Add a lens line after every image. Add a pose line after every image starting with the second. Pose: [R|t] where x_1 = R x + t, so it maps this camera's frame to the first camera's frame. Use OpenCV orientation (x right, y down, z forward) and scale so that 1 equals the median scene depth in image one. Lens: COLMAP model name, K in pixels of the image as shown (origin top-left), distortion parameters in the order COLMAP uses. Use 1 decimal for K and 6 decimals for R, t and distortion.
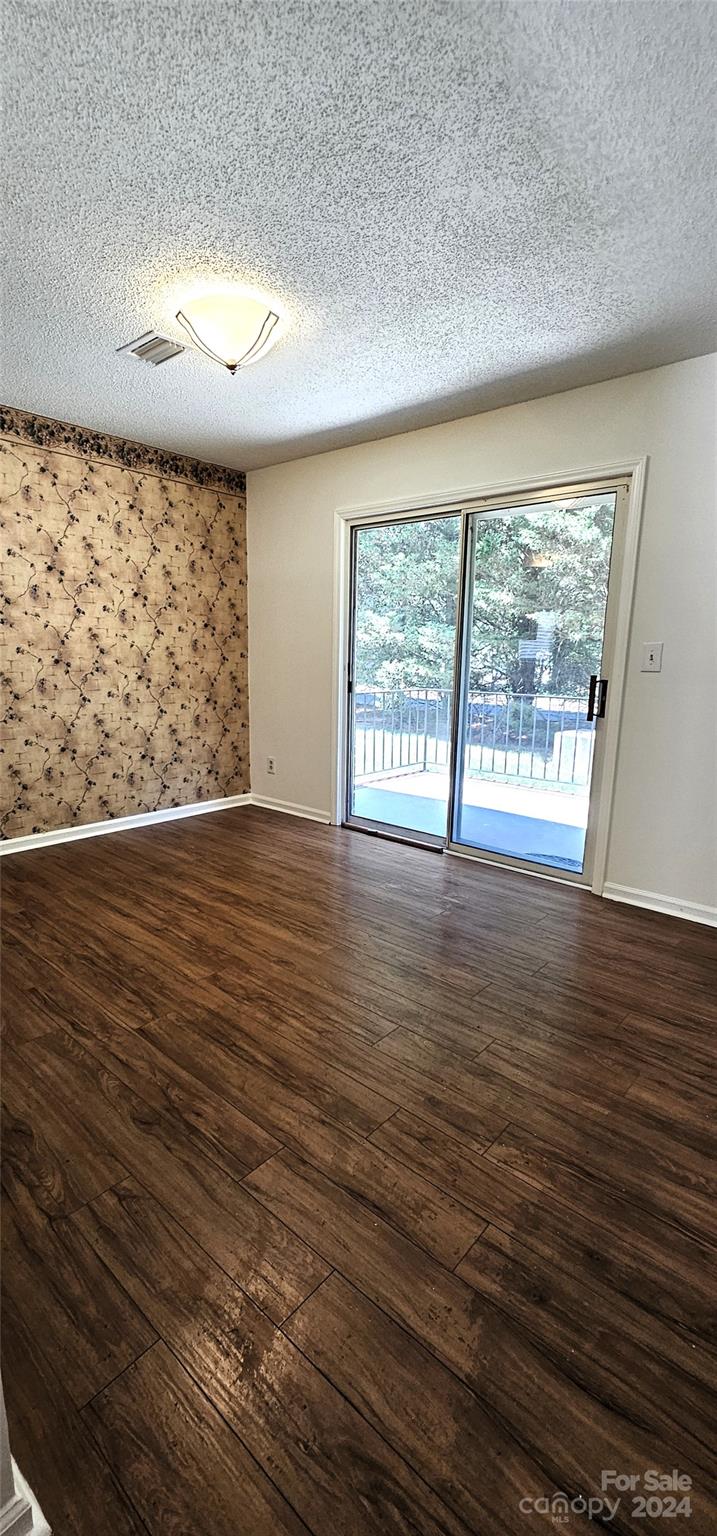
lens RADIAL K [[636.6, 0, 375.2], [0, 636.6, 771.9], [0, 0, 1]] dist [0.003971, 0.000129]
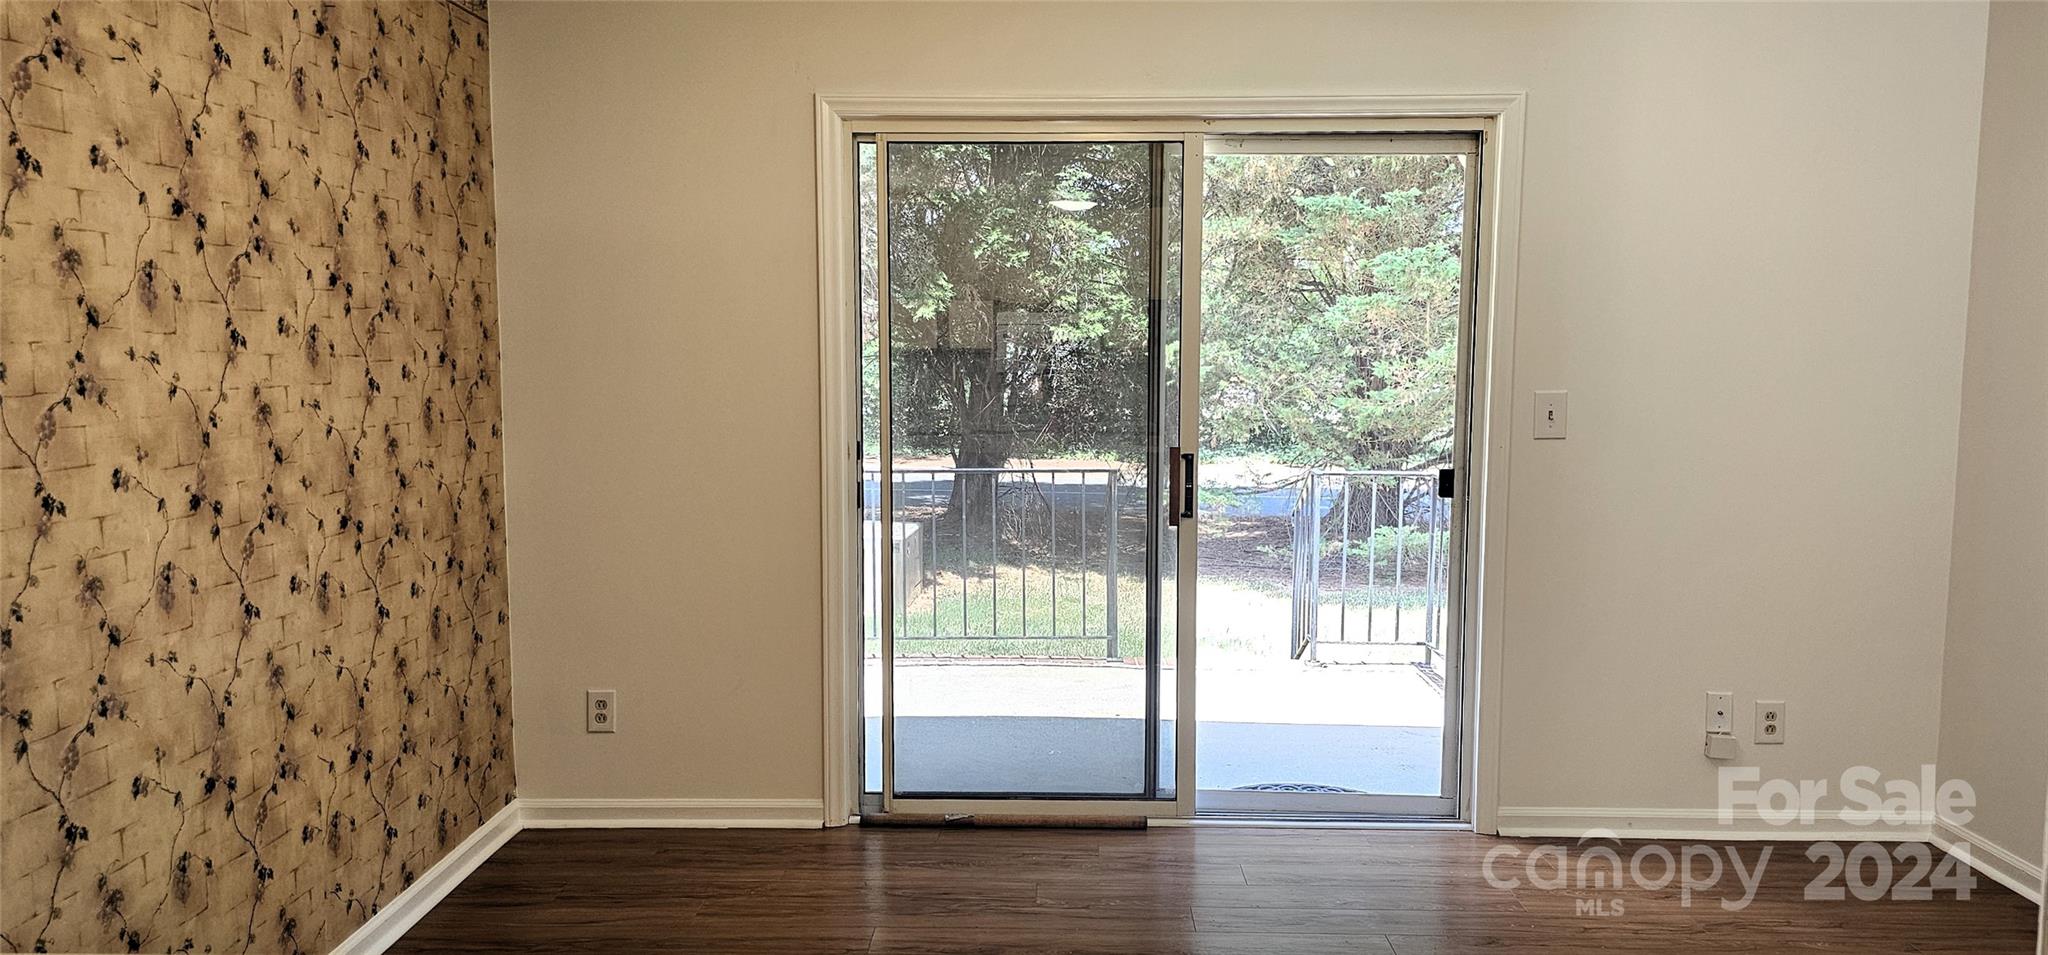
lens RADIAL K [[1403.7, 0, 1029.3], [0, 1403.7, 476.0], [0, 0, 1]] dist [0.031552, -0.021090]
pose [[0.770614, -0.077421, 0.632582, -0.614951], [0.132118, 0.990438, -0.039728, -0.104601], [-0.623457, 0.114190, 0.773474, 0.218021]]
